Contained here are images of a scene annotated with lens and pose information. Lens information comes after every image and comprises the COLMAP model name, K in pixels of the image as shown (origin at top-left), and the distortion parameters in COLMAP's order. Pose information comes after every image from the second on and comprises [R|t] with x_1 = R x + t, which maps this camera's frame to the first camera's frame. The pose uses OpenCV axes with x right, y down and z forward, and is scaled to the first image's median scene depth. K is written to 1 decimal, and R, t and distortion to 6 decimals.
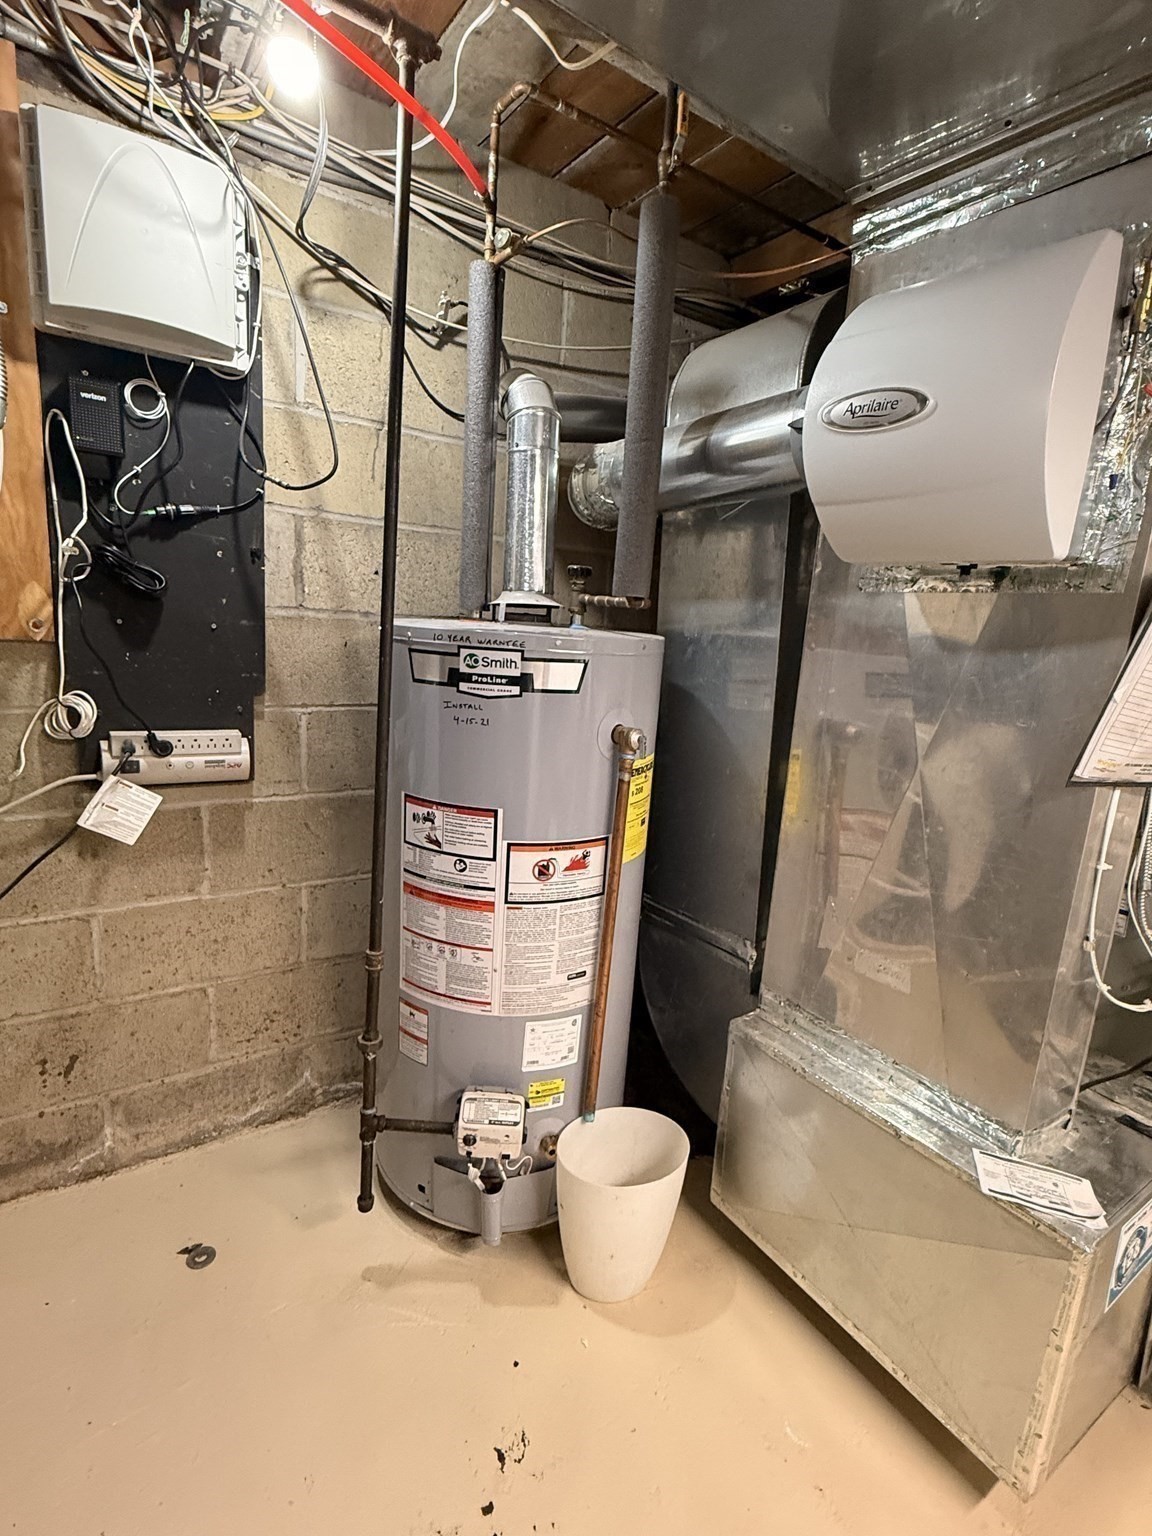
lens RADIAL K [[747.8, 0, 573.7], [0, 747.8, 769.4], [0, 0, 1]] dist [-0.001904, 0.000518]
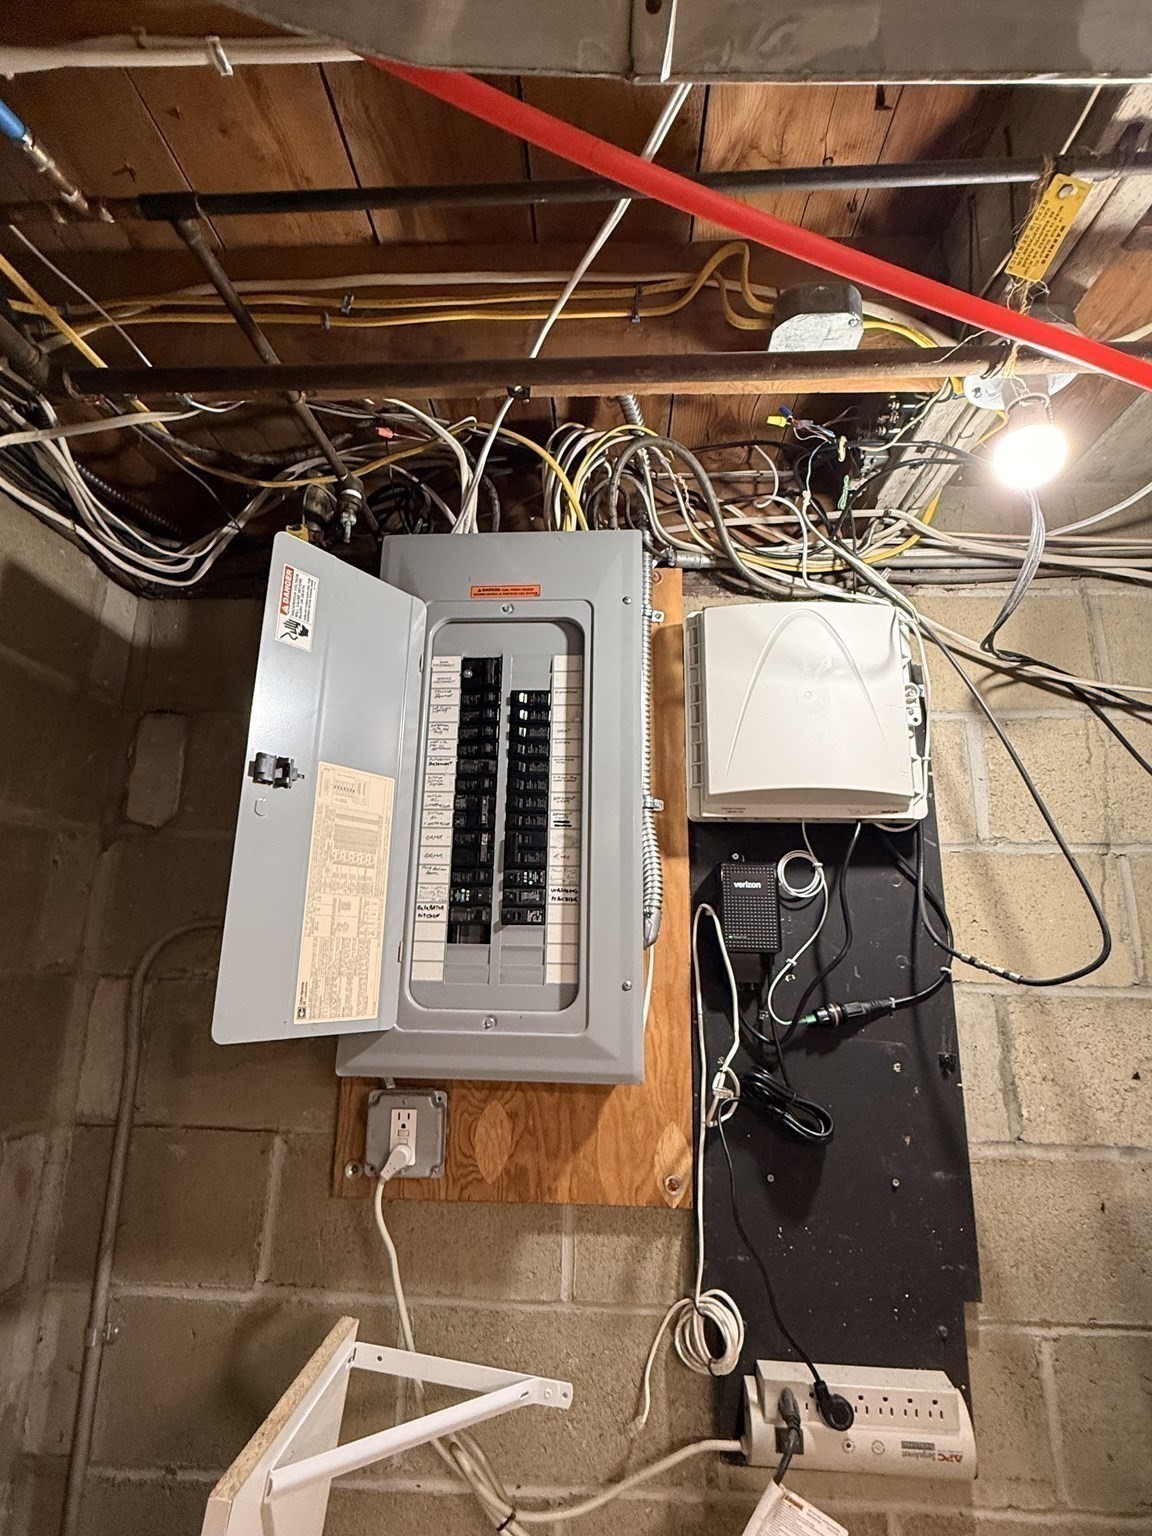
lens RADIAL K [[760.4, 0, 575.5], [0, 760.4, 761.6], [0, 0, 1]] dist [0.000012, 0.000660]
pose [[0.796635, -0.197915, -0.571141, -0.265632], [-0.084620, 0.899058, -0.429575, -0.225121], [0.598508, 0.390544, 0.699473, 0.235098]]
